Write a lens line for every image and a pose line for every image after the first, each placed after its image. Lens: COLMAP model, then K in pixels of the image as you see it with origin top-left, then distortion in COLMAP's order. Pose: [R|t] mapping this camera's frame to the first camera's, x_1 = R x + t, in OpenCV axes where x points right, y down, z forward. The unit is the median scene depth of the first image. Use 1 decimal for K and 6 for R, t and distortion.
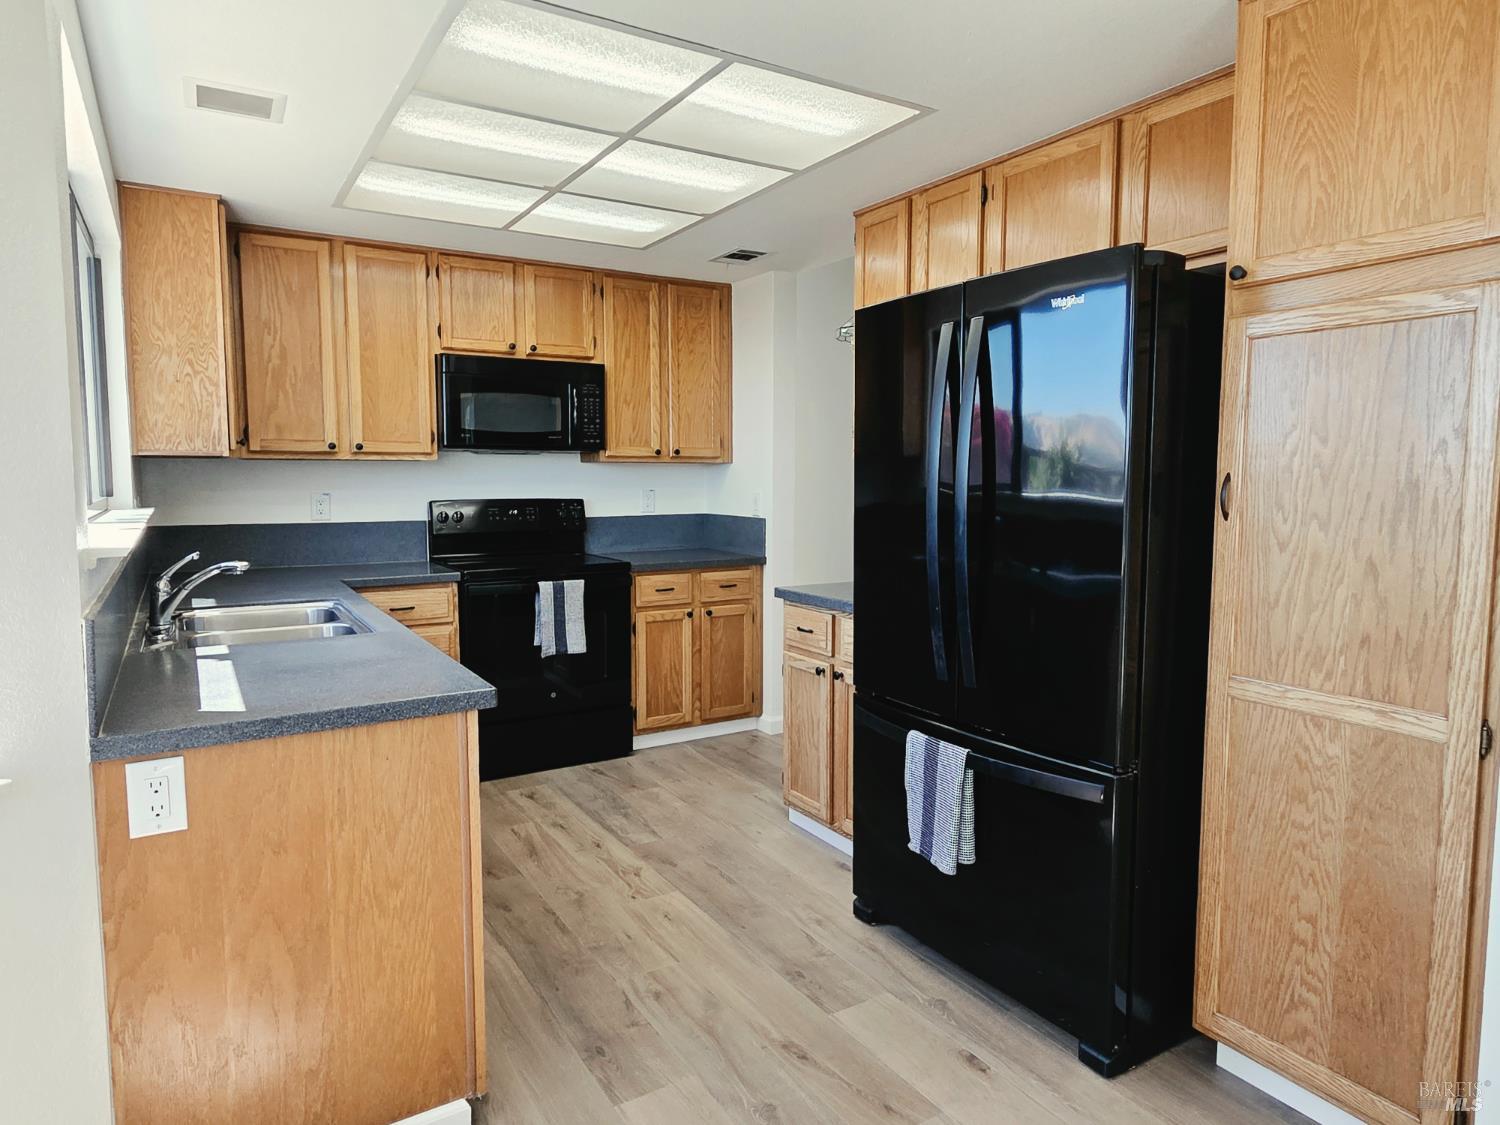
lens RADIAL K [[906.0, 0, 749.8], [0, 906.0, 560.9], [0, 0, 1]] dist [-0.000831, 0.000324]
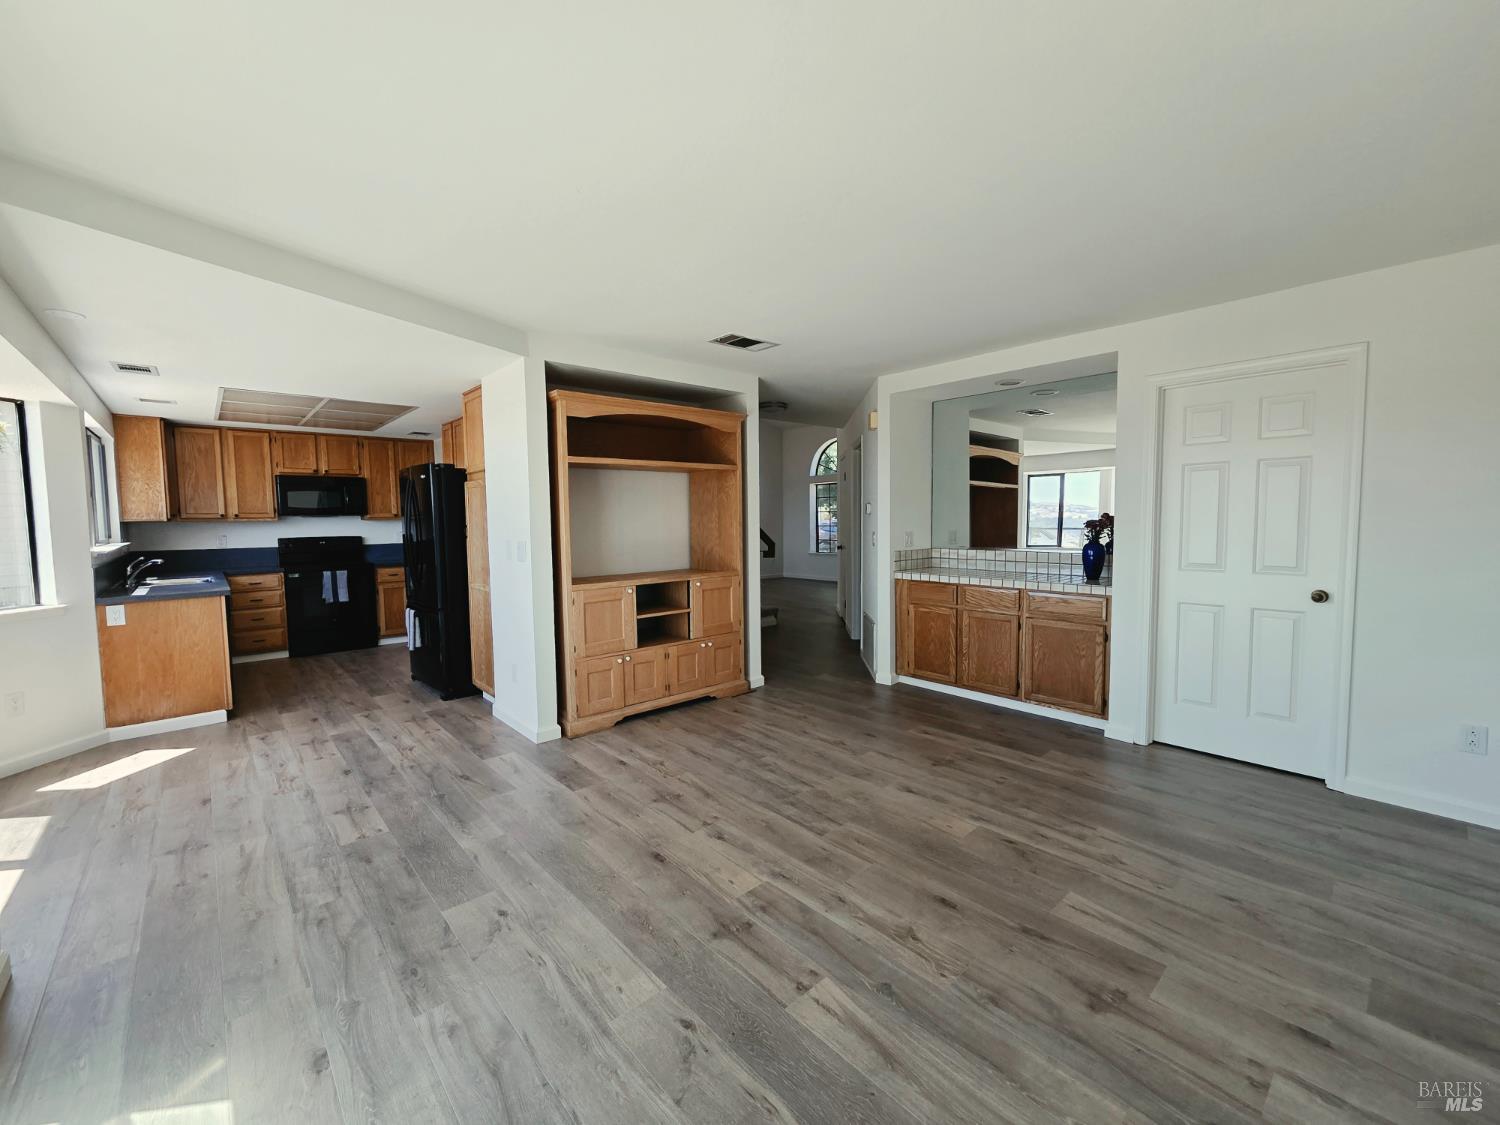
lens RADIAL K [[613.2, 0, 749.1], [0, 613.2, 556.9], [0, 0, 1]] dist [0.000648, -0.000252]
pose [[0.984509, -0.023768, 0.173718, 0.626020], [0.029261, 0.999147, -0.029127, 0.068907], [-0.172878, 0.033759, 0.984365, -0.824533]]
